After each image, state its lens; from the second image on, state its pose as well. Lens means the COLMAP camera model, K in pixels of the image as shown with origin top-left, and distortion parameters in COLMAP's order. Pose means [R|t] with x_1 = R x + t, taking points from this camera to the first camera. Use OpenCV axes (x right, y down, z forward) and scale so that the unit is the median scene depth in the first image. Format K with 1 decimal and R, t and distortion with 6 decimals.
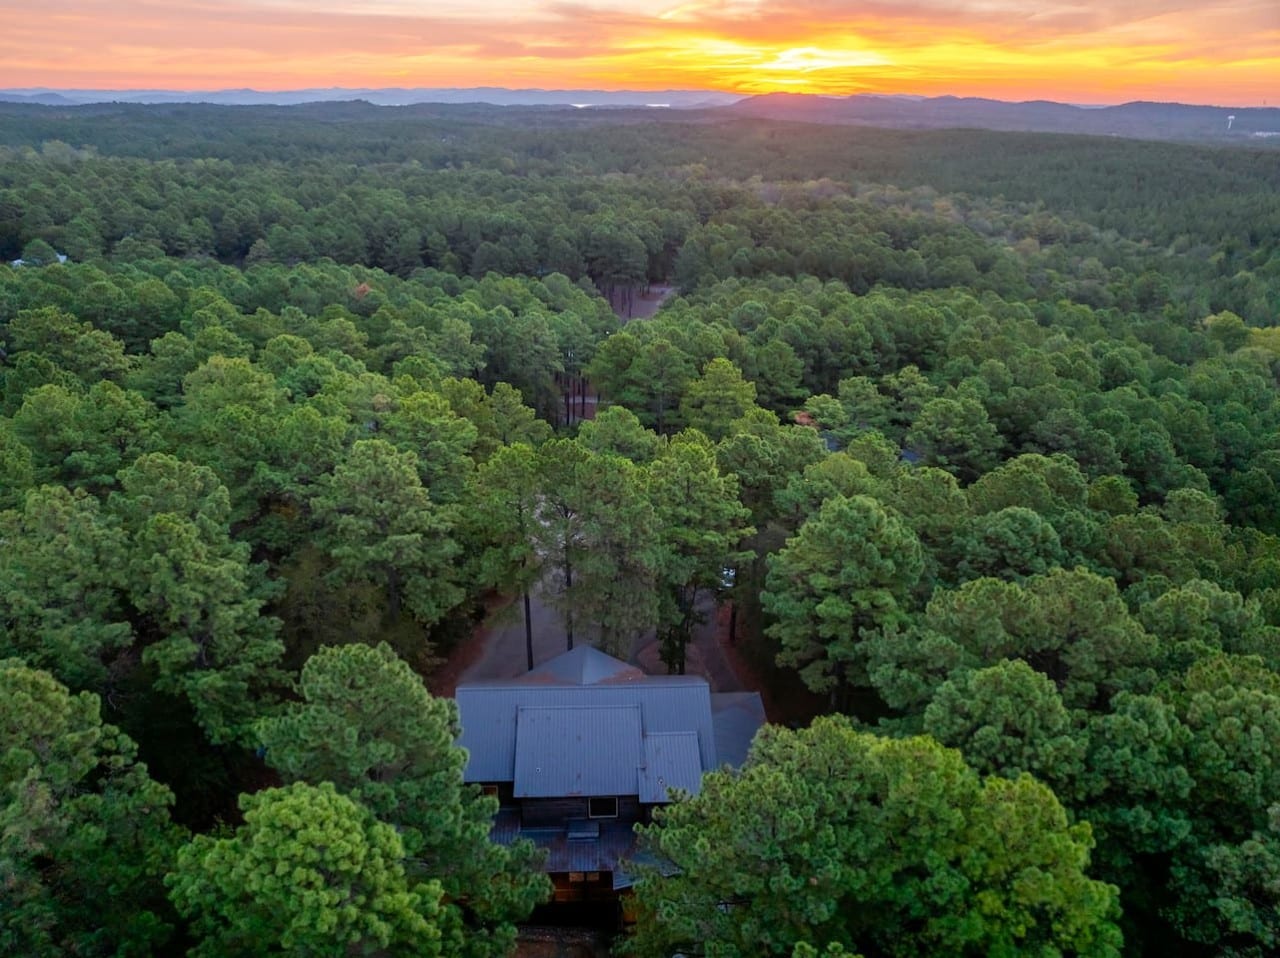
lens RADIAL K [[884.8, 0, 640.0], [0, 884.8, 479.0], [0, 0, 1]] dist [-0.040737, 0.001617]
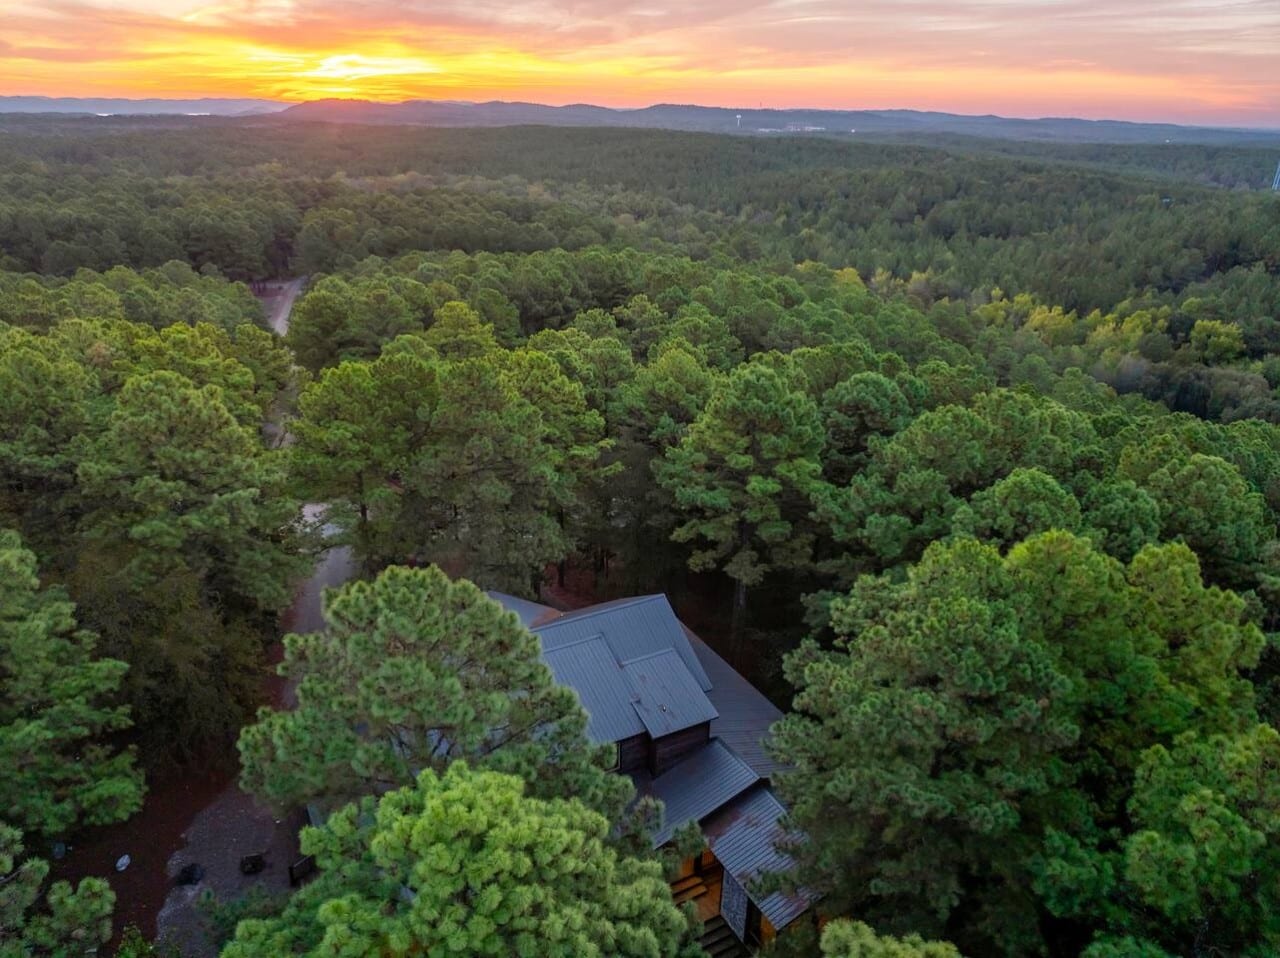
lens RADIAL K [[884.8, 0, 640.0], [0, 884.8, 479.0], [0, 0, 1]] dist [-0.040737, 0.001617]
pose [[0.899661, -0.167086, 0.403352, -0.212036], [0.167193, 0.985294, 0.035235, 0.068526], [-0.403308, 0.035738, 0.914366, 0.171341]]
